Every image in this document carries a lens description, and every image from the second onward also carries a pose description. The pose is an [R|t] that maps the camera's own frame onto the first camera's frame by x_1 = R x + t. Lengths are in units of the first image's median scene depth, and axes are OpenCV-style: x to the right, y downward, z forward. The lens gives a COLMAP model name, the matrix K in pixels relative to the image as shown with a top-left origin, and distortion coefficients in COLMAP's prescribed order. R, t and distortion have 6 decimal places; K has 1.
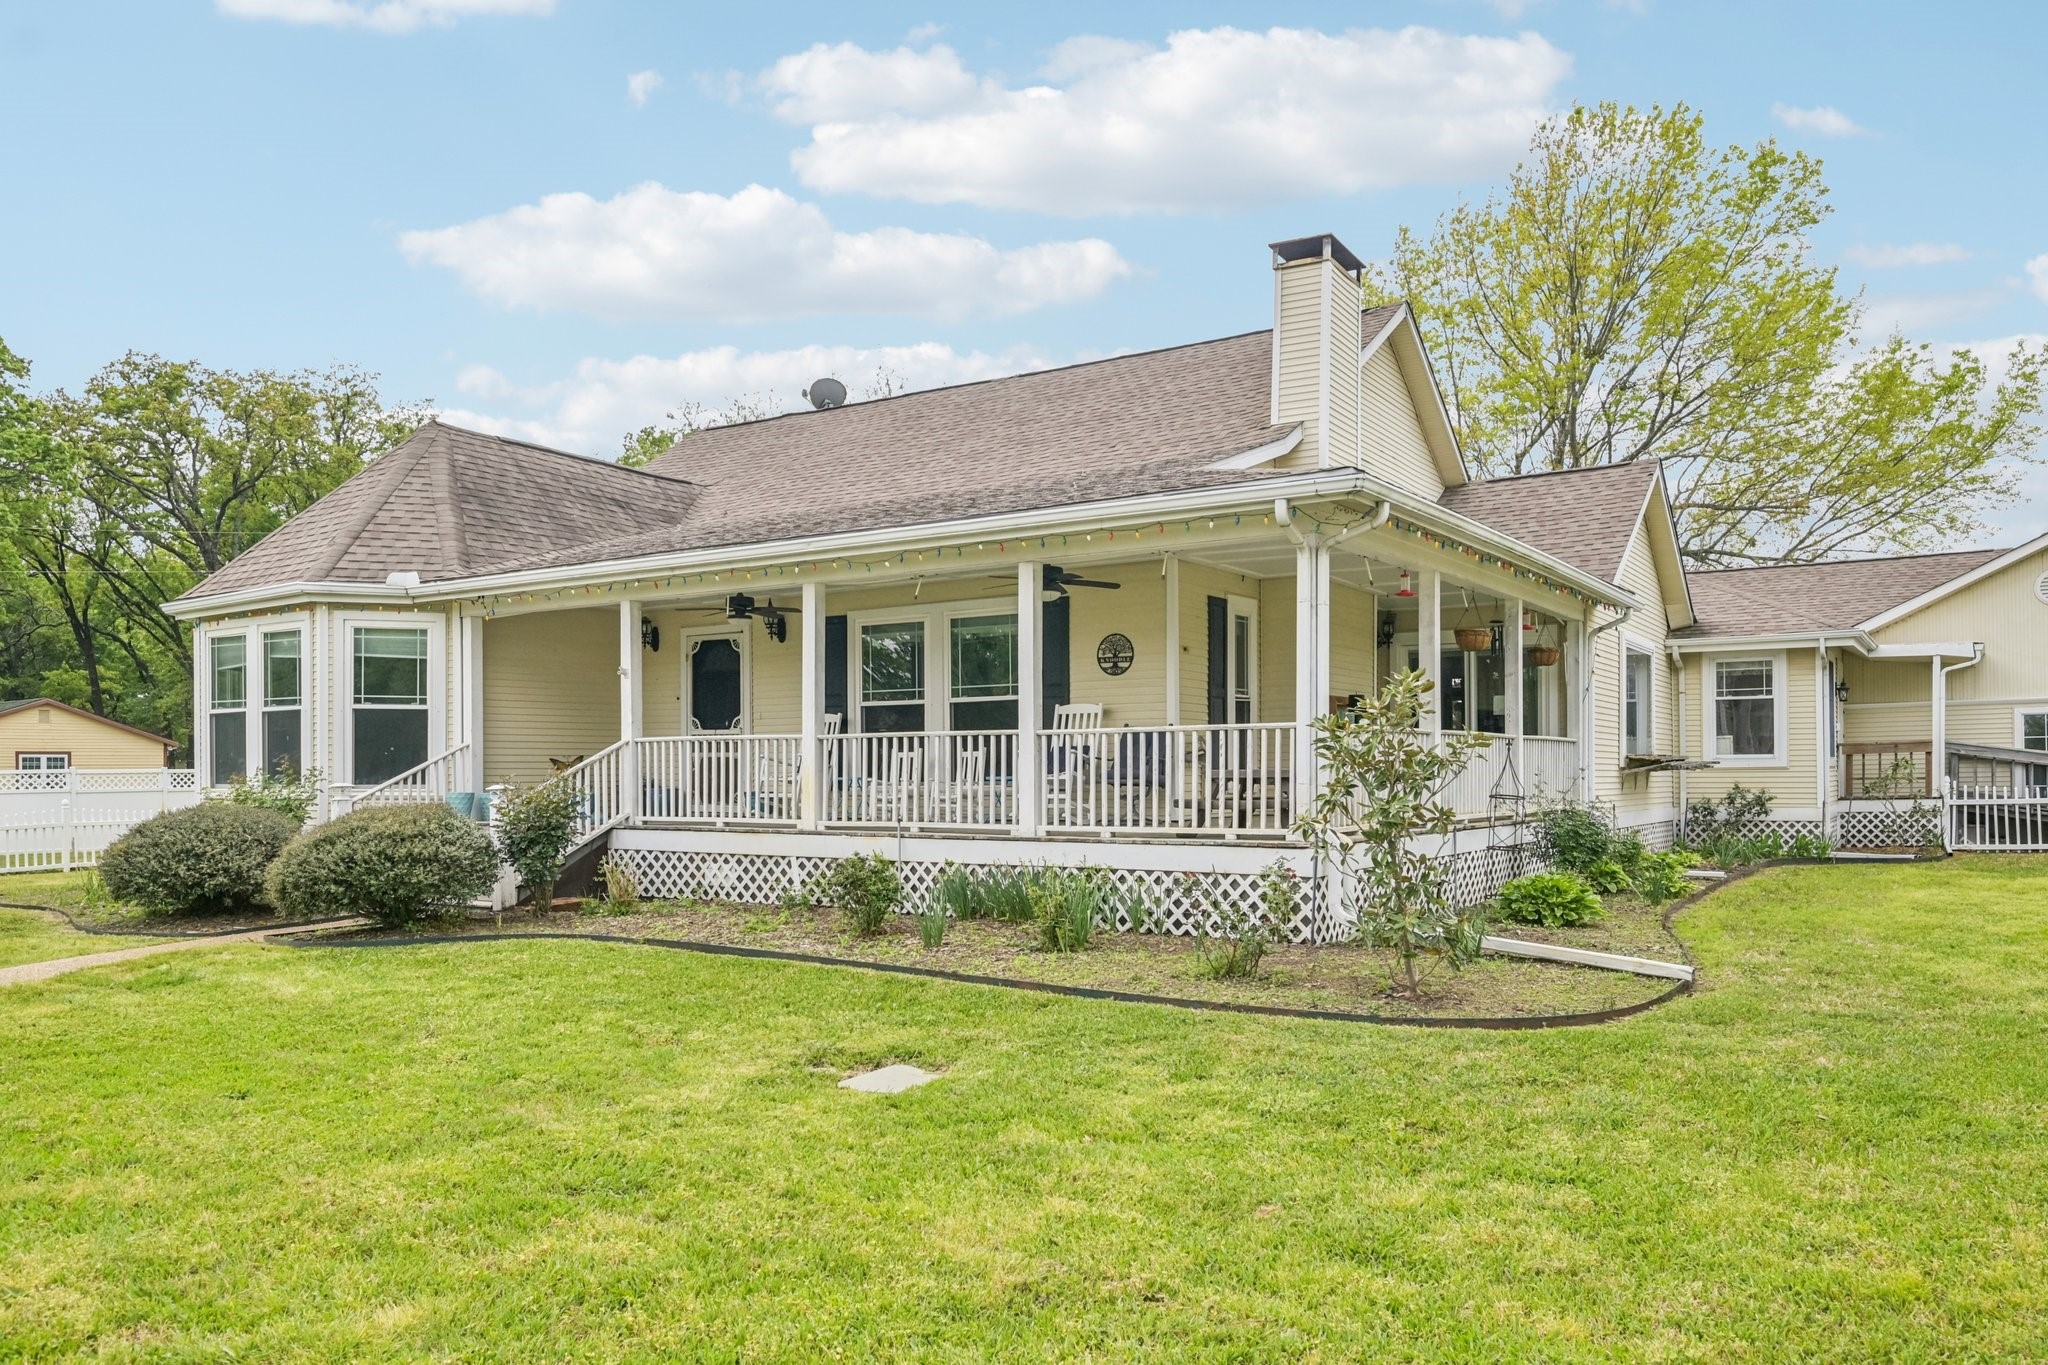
lens RADIAL K [[1478.5, 0, 1025.2], [0, 1478.5, 755.9], [0, 0, 1]] dist [-0.000793, -0.002032]
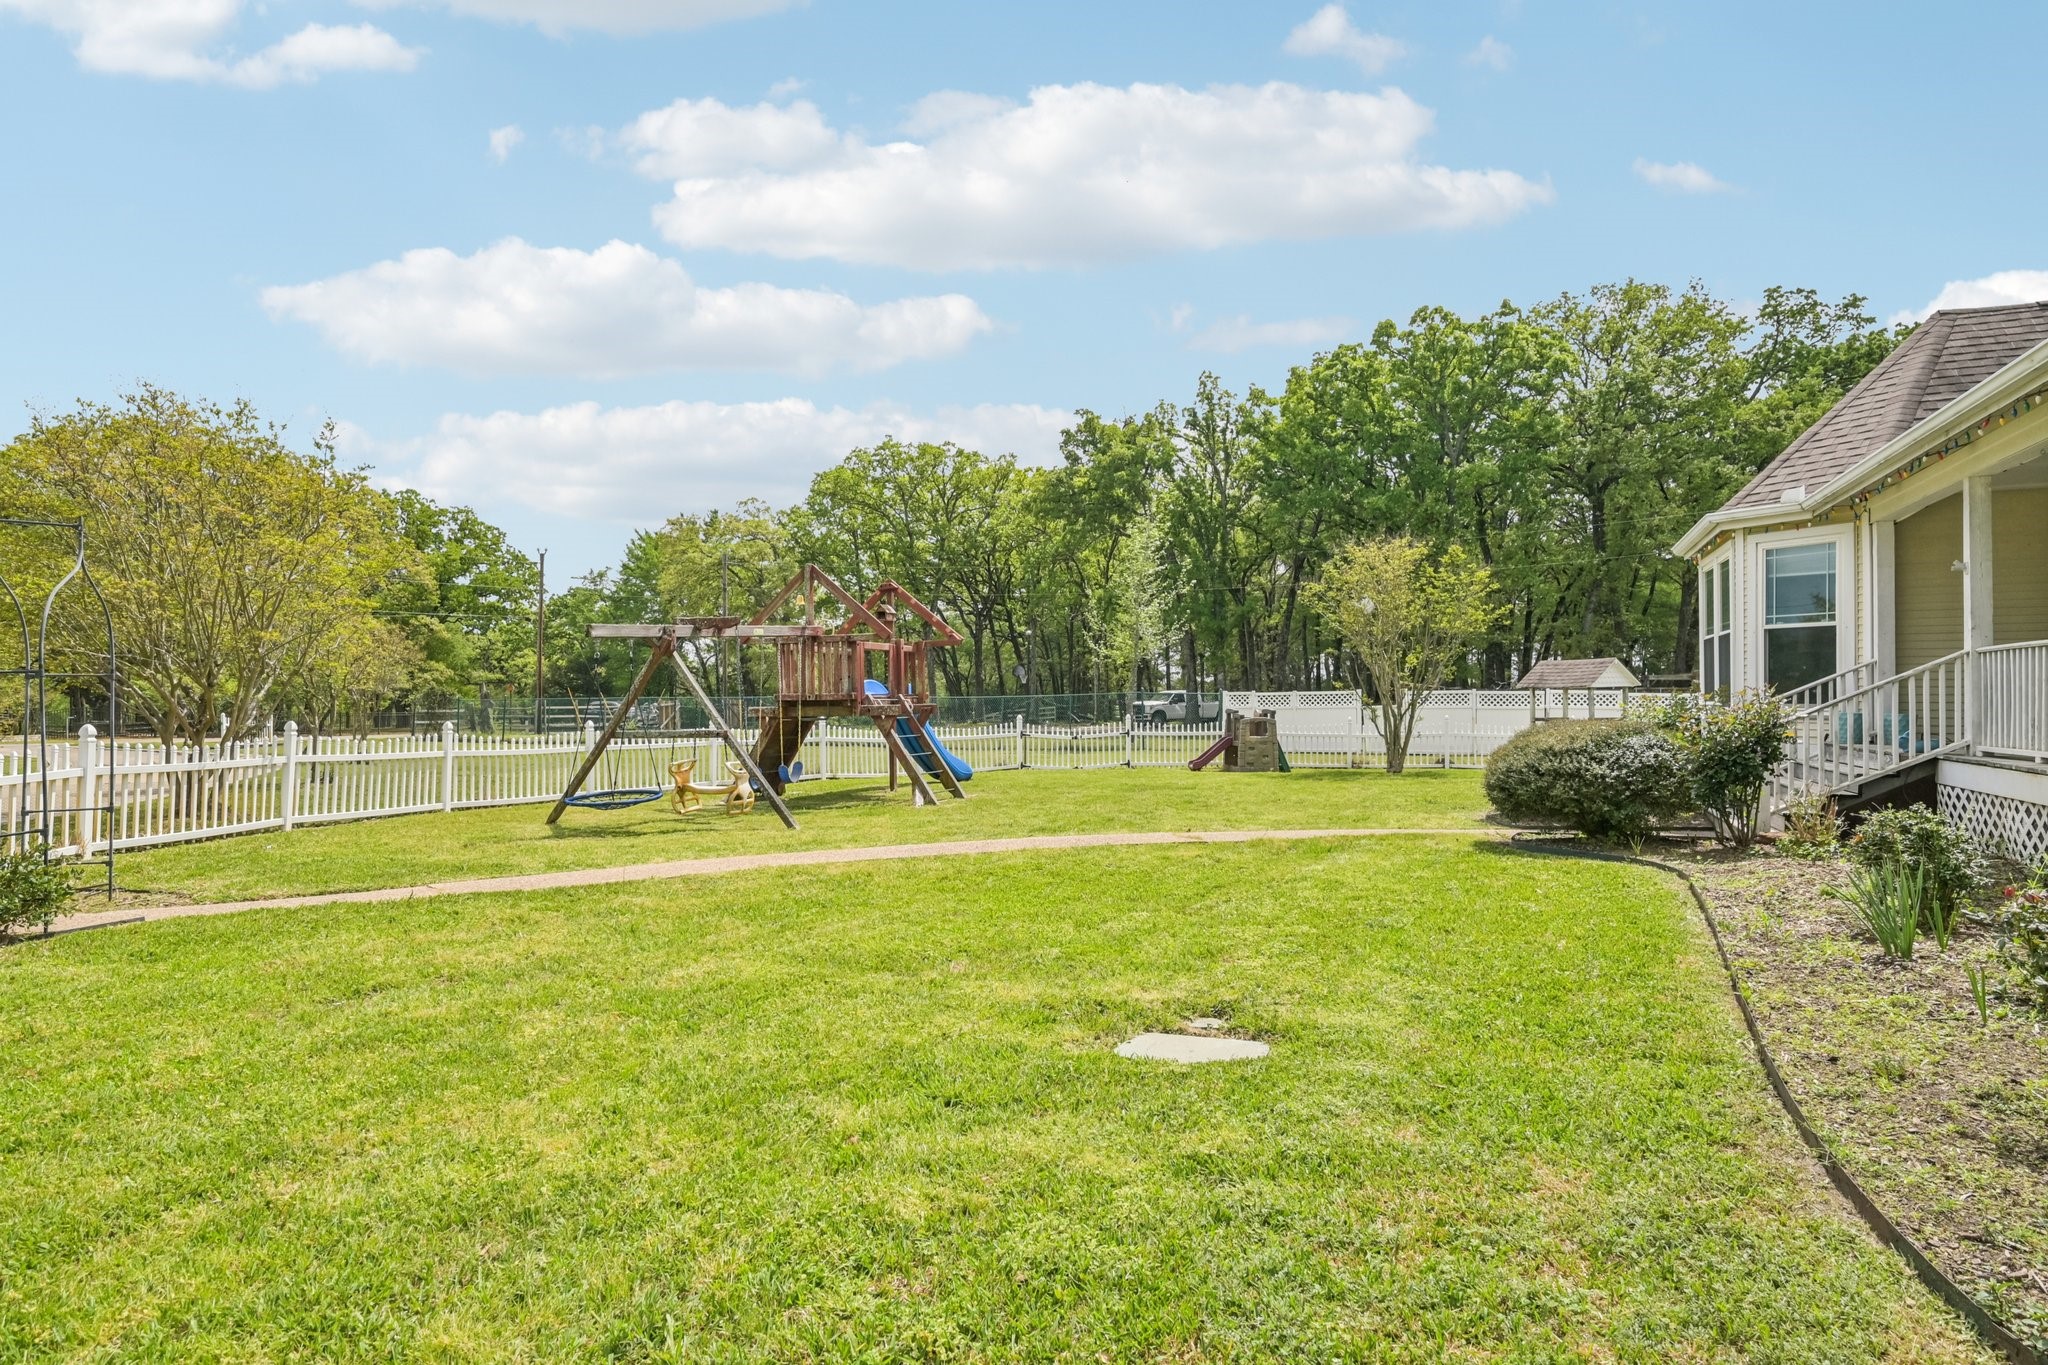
lens RADIAL K [[1168.3, 0, 1024.0], [0, 1168.3, 682.5], [0, 0, 1]] dist [0.003616, 0.000603]
pose [[0.191016, -0.006672, -0.981564, 0.240167], [0.009853, 0.999940, -0.004879, 0.003864], [0.981537, -0.008739, 0.191070, 0.338364]]
